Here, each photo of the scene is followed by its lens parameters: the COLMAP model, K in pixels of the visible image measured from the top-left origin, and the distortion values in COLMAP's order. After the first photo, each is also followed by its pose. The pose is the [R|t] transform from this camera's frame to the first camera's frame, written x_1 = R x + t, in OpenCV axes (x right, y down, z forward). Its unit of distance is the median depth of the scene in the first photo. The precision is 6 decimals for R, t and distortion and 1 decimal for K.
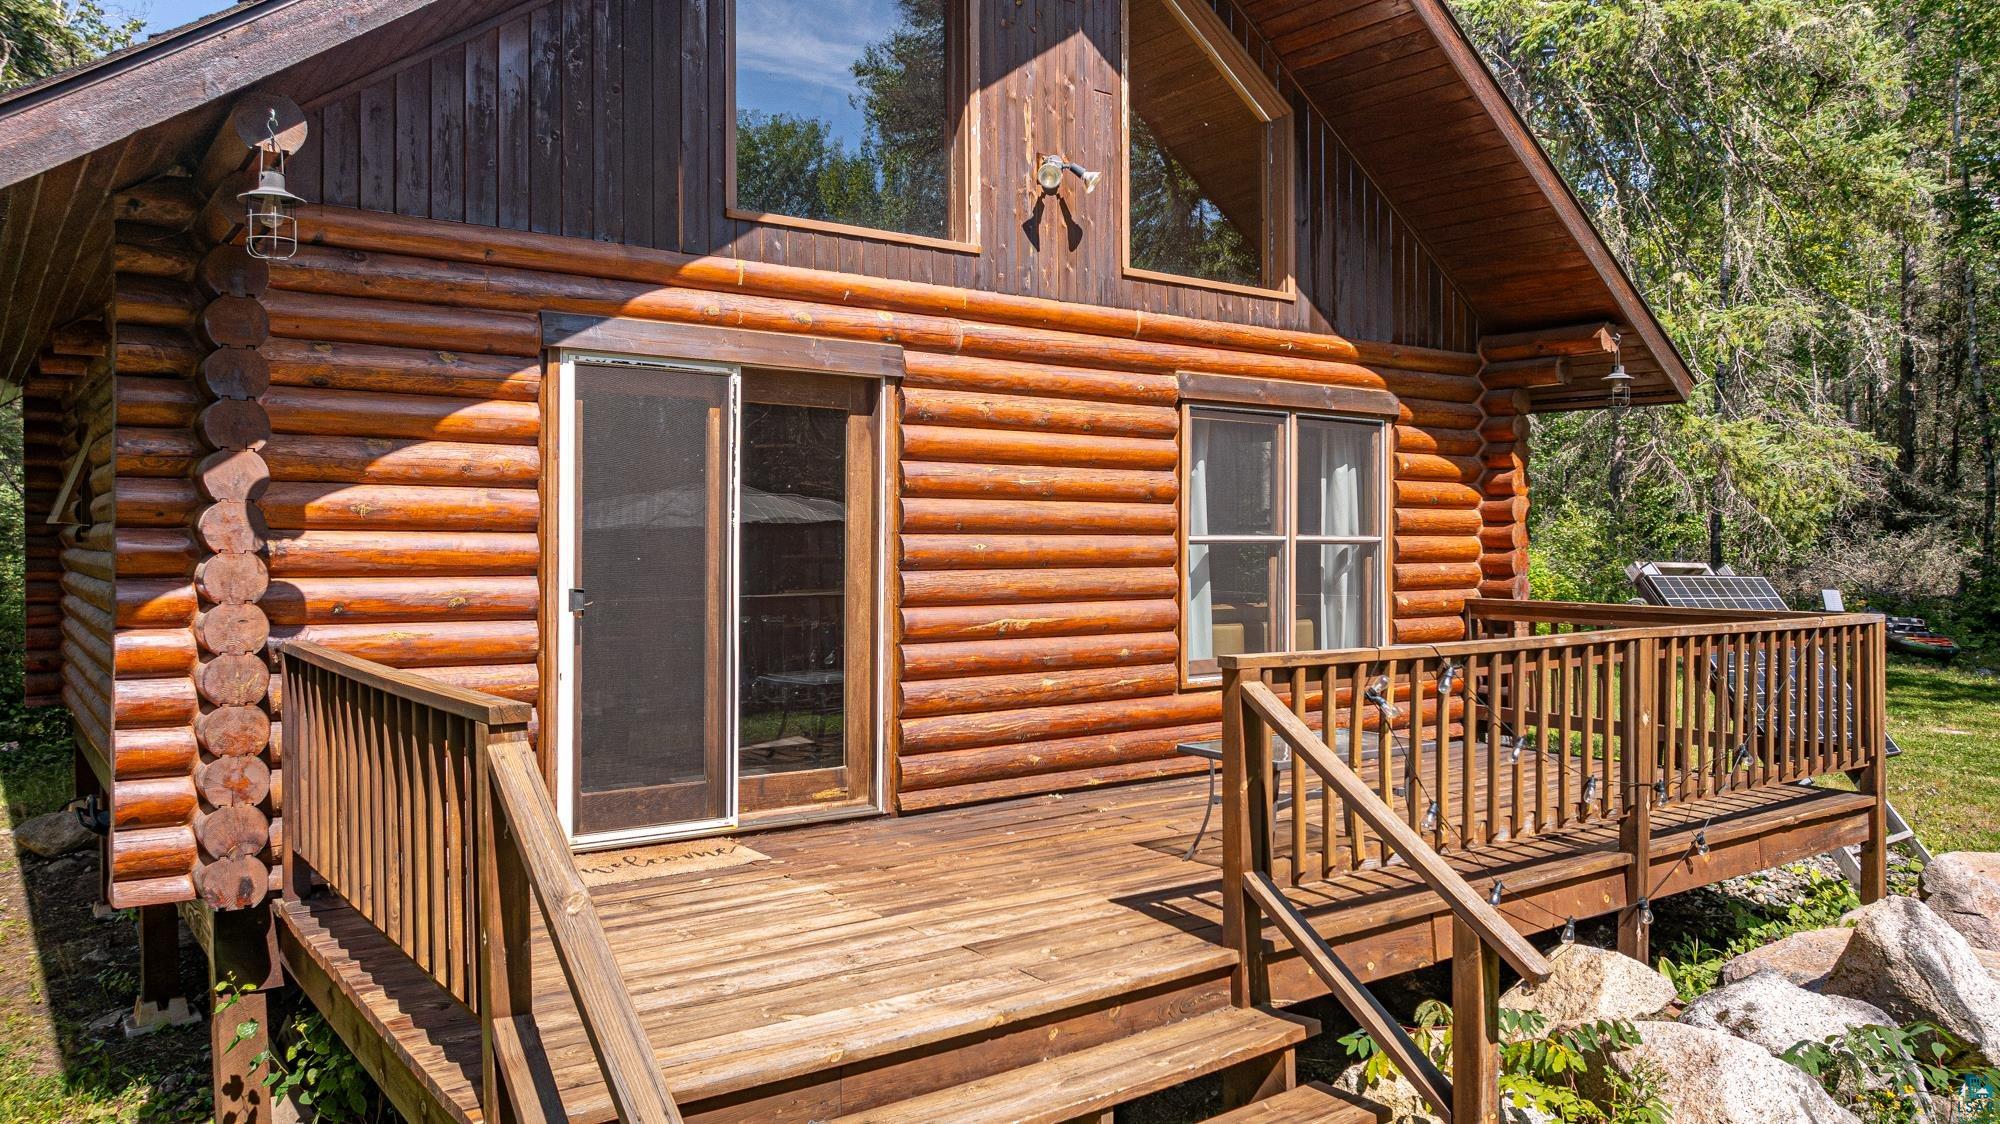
lens RADIAL K [[1417.1, 0, 1000.0], [0, 1417.1, 562.0], [0, 0, 1]] dist [0.001372, -0.061237]
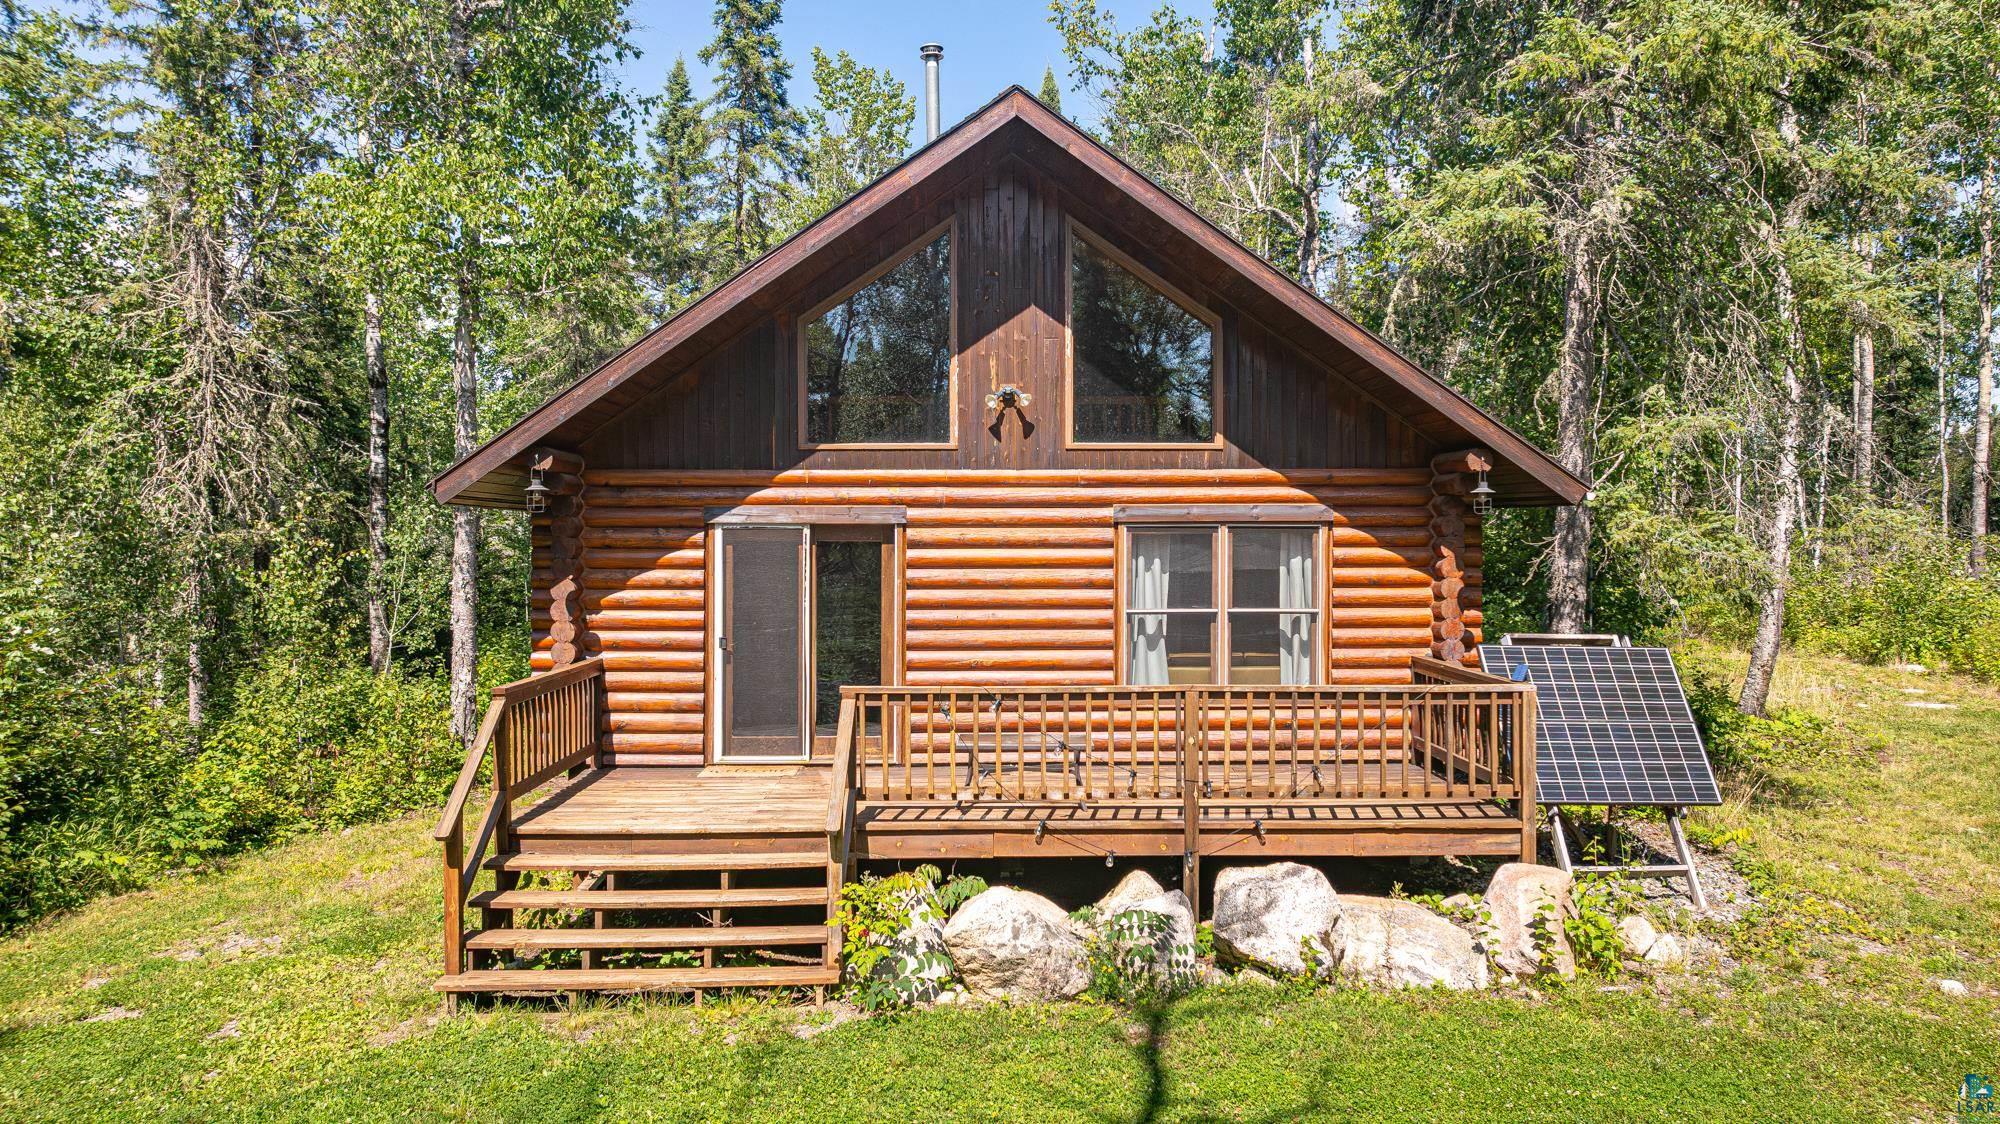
lens RADIAL K [[1407.6, 0, 1006.3], [0, 1407.6, 550.6], [0, 0, 1]] dist [-0.014255, -0.004766]
pose [[0.819631, 0.000885, -0.572891, 1.048988], [-0.005800, 0.999960, -0.006753, -0.082716], [0.572862, 0.008857, 0.819604, -0.391518]]
